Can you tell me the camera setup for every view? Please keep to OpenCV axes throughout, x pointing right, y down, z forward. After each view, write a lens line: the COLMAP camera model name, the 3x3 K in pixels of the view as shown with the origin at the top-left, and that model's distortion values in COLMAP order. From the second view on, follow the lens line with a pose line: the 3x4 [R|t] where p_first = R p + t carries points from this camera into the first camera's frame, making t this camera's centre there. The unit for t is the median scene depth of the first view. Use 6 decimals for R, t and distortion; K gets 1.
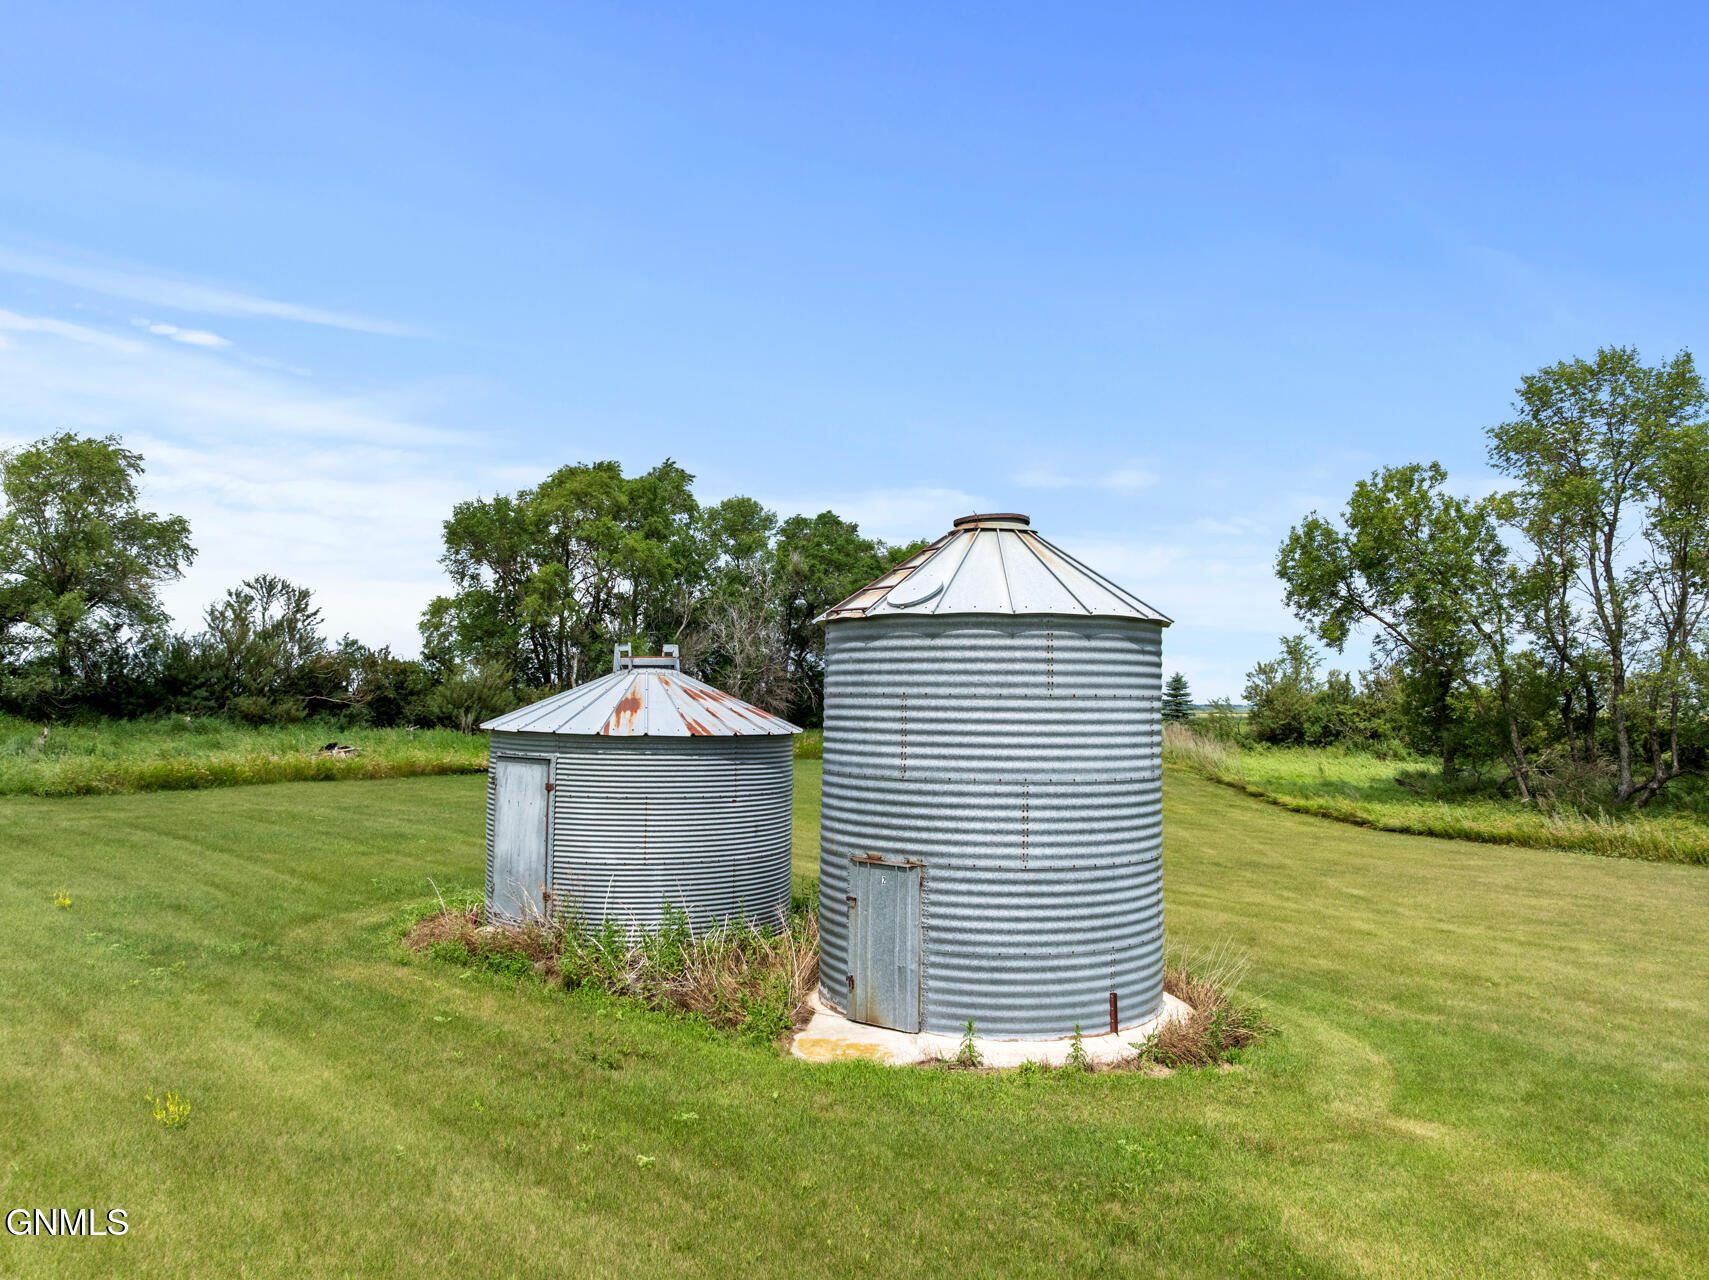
lens RADIAL K [[1203.8, 0, 854.5], [0, 1203.8, 640.0], [0, 0, 1]] dist [-0.054758, 0.023753]
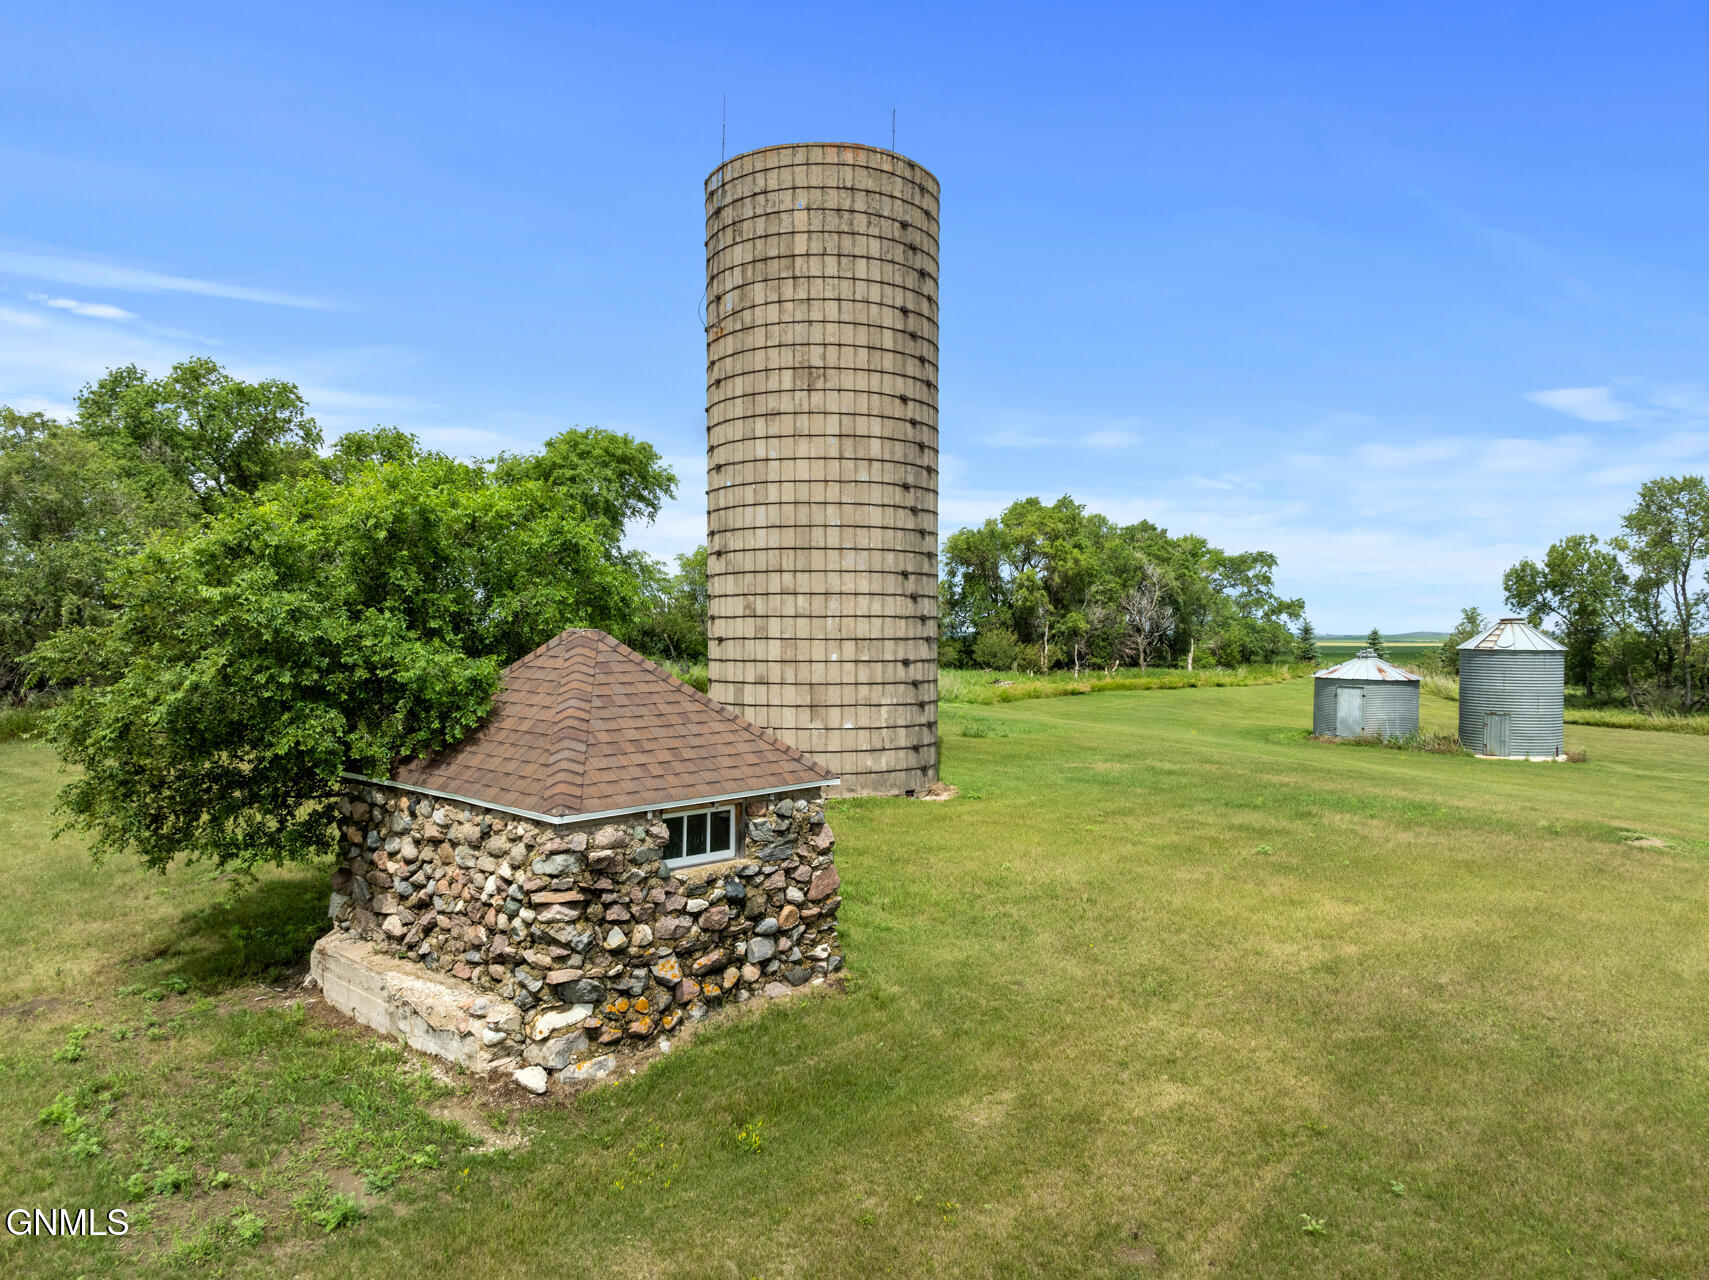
lens RADIAL K [[1184.4, 0, 854.5], [0, 1184.4, 640.0], [0, 0, 1]] dist [-0.053476, 0.025263]
pose [[0.998990, -0.002194, -0.044874, -0.614851], [0.004874, 0.998205, 0.059699, -0.094390], [0.044662, -0.059857, 0.997207, -0.931293]]
